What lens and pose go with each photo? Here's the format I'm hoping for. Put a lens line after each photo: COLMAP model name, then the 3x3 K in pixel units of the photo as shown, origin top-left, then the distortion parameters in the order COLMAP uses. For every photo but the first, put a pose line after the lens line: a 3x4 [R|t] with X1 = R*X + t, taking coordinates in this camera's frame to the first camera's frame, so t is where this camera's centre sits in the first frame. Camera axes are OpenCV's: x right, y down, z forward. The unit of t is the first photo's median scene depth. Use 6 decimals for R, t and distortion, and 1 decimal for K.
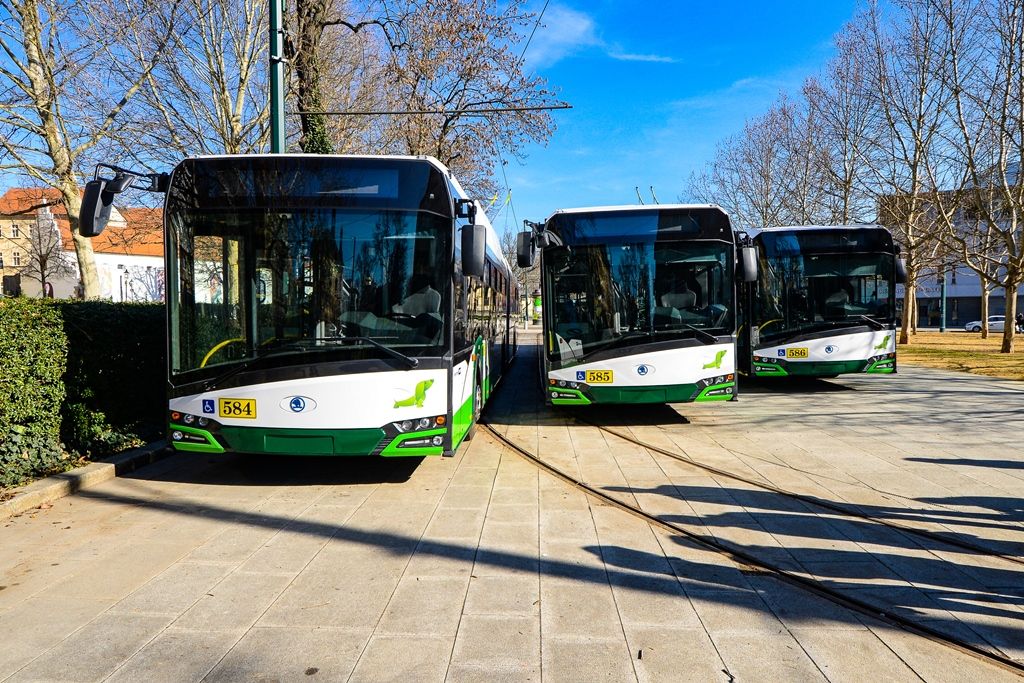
lens RADIAL K [[676.8, 0, 517.7], [0, 676.8, 340.6], [0, 0, 1]] dist [0.022405, -0.036192]
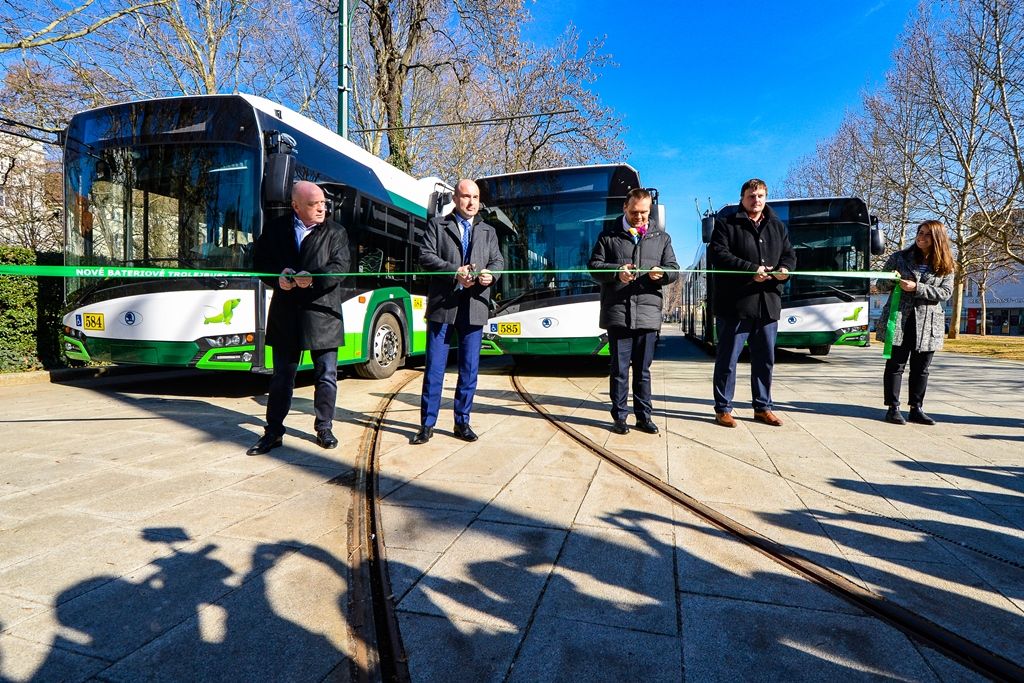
lens RADIAL K [[536.5, 0, 517.3], [0, 536.5, 341.7], [0, 0, 1]] dist [0.032324, -0.043231]
pose [[0.972413, 0.026443, -0.231762, 0.327302], [-0.027642, 0.999616, -0.001929, 0.074647], [0.231622, 0.008282, 0.972771, 0.173512]]
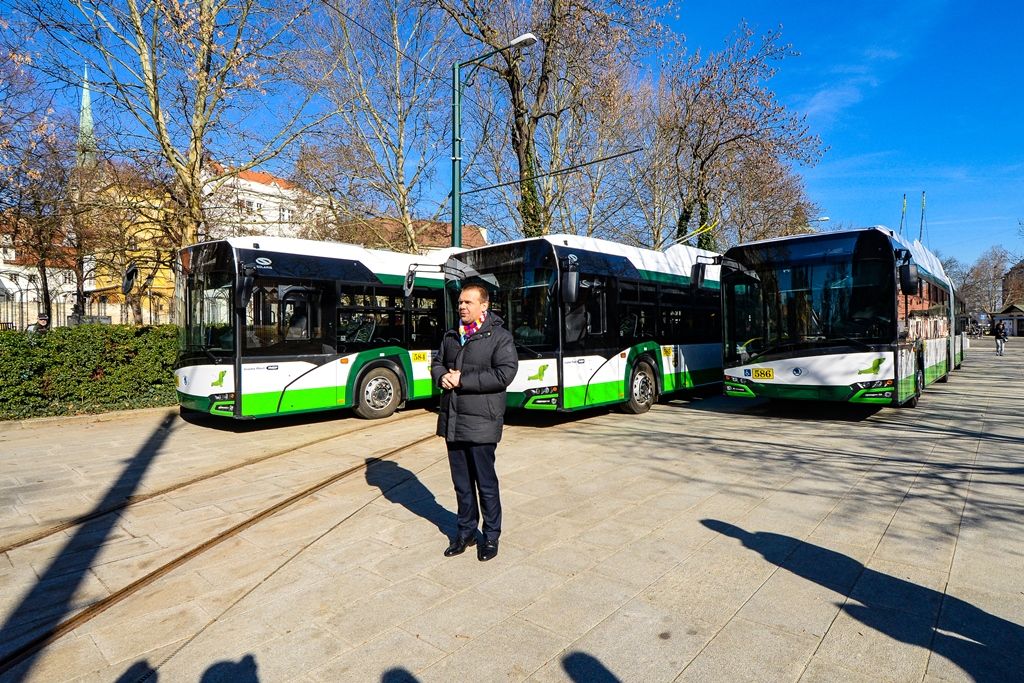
lens RADIAL K [[557.8, 0, 510.9], [0, 557.8, 344.9], [0, 0, 1]] dist [0.022751, -0.022312]
pose [[0.766377, 0.017345, -0.642157, 0.844501], [-0.027219, 0.999614, -0.005485, -0.011705], [0.641814, 0.021682, 0.766554, 0.251991]]
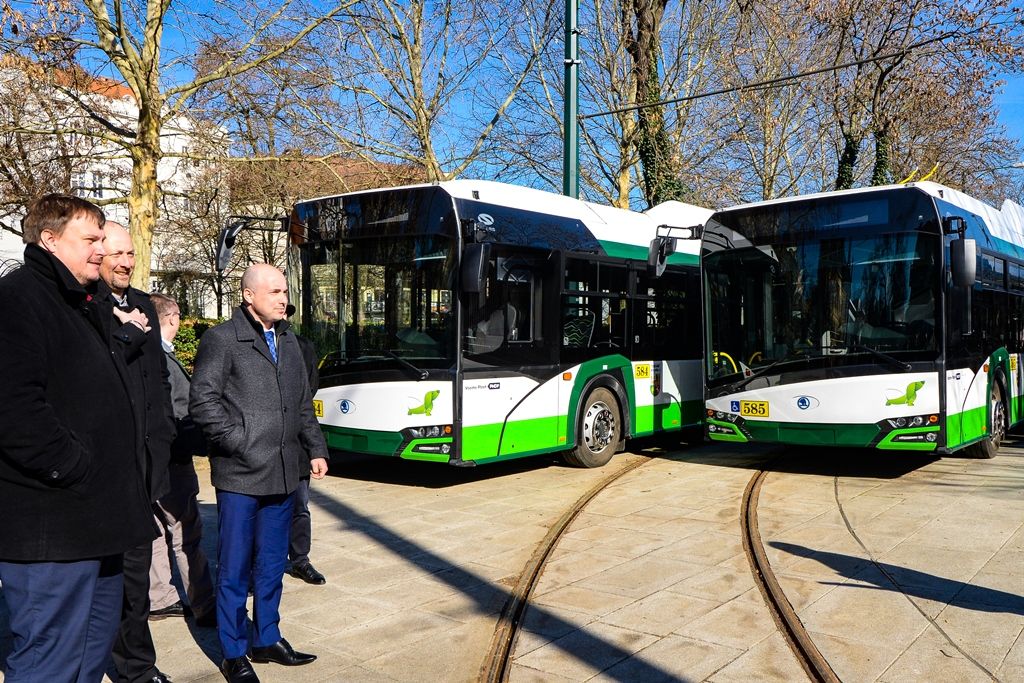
lens RADIAL K [[882.8, 0, 510.7], [0, 882.8, 372.6], [0, 0, 1]] dist [0.010809, -0.009968]
pose [[0.799341, 0.027350, -0.600255, 0.519050], [-0.028184, 0.999571, 0.008013, 0.009715], [0.600217, 0.010513, 0.799768, -0.030111]]
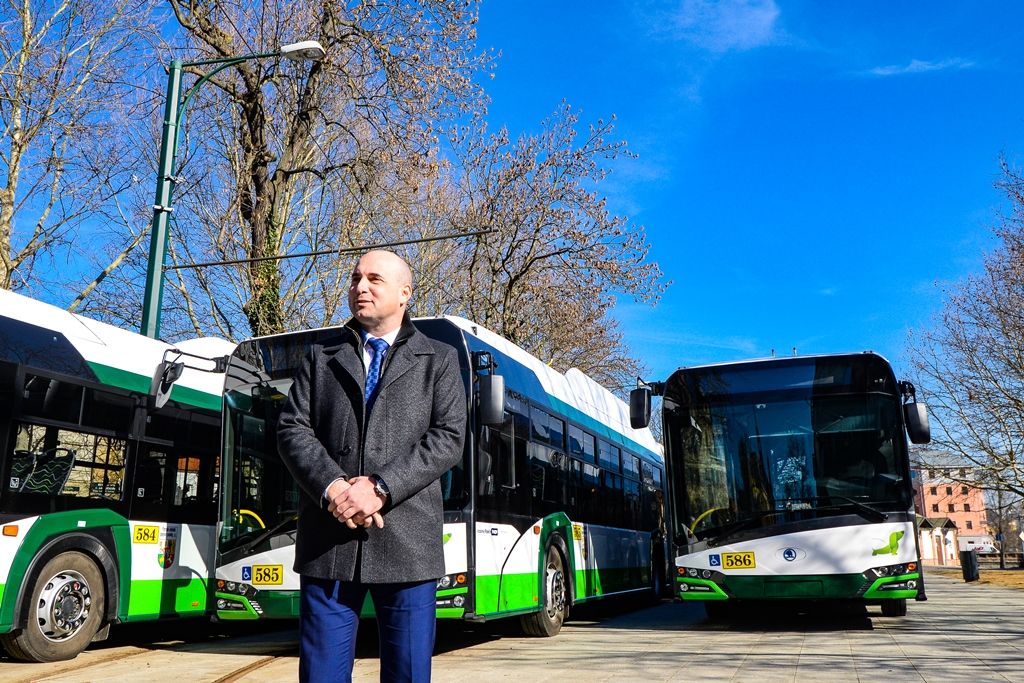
lens RADIAL K [[917.5, 0, 512.0], [0, 917.5, 341.5], [0, 0, 1]] dist [0.014460, -0.013525]
pose [[0.958022, -0.058350, -0.280694, 0.607290], [-0.019649, 0.963404, -0.267332, 0.068518], [0.286020, 0.261626, 0.921816, 0.180875]]
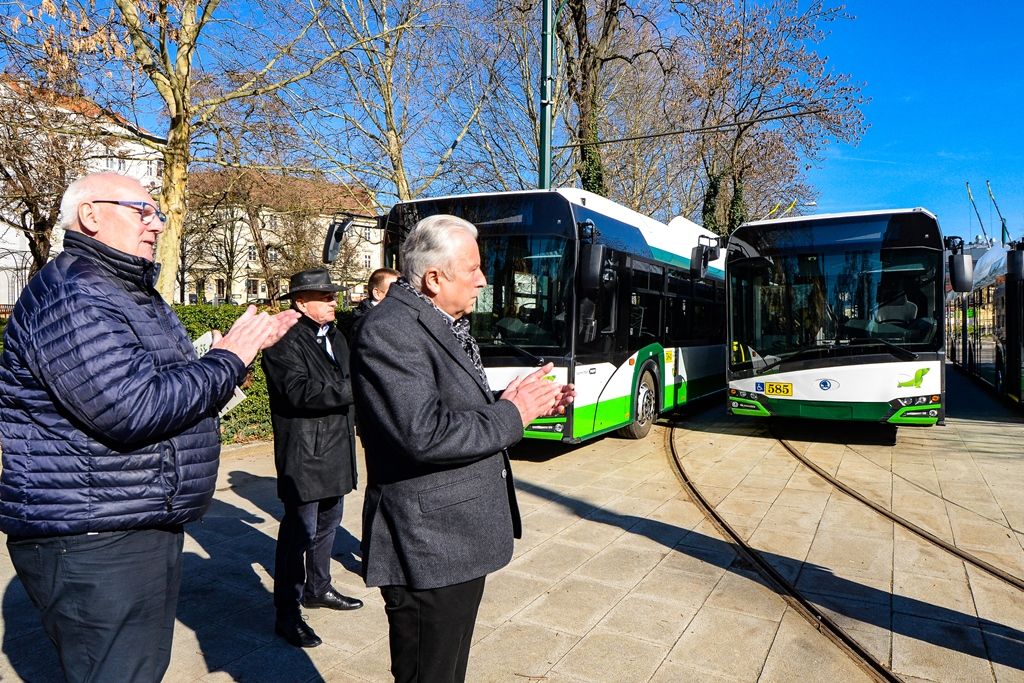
lens RADIAL K [[676.8, 0, 517.7], [0, 676.8, 340.6], [0, 0, 1]] dist [0.022405, -0.036192]
pose [[0.886902, 0.027592, -0.461133, 0.235165], [-0.036885, 0.999257, -0.011150, 0.007804], [0.460483, 0.026898, 0.887261, -0.055624]]
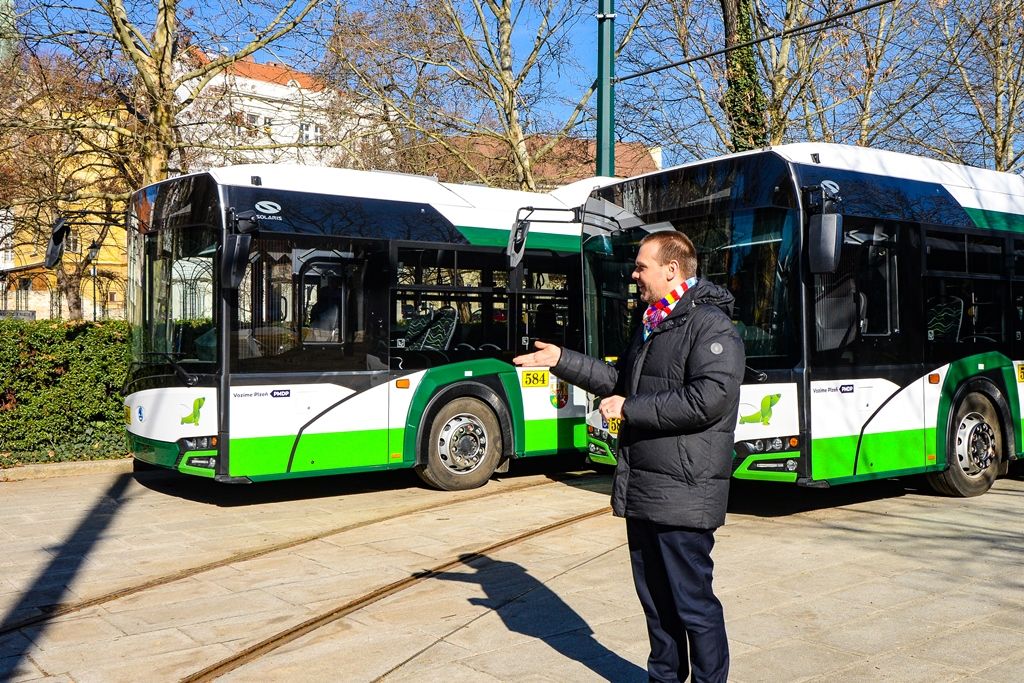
lens RADIAL K [[1027.4, 0, 512.0], [0, 1027.4, 341.5], [0, 0, 1]] dist [0.028803, -0.028444]
pose [[0.633138, 0.005493, -0.774019, 0.835782], [-0.034495, 0.999182, -0.021126, -0.004368], [0.773270, 0.040075, 0.632809, 0.263147]]
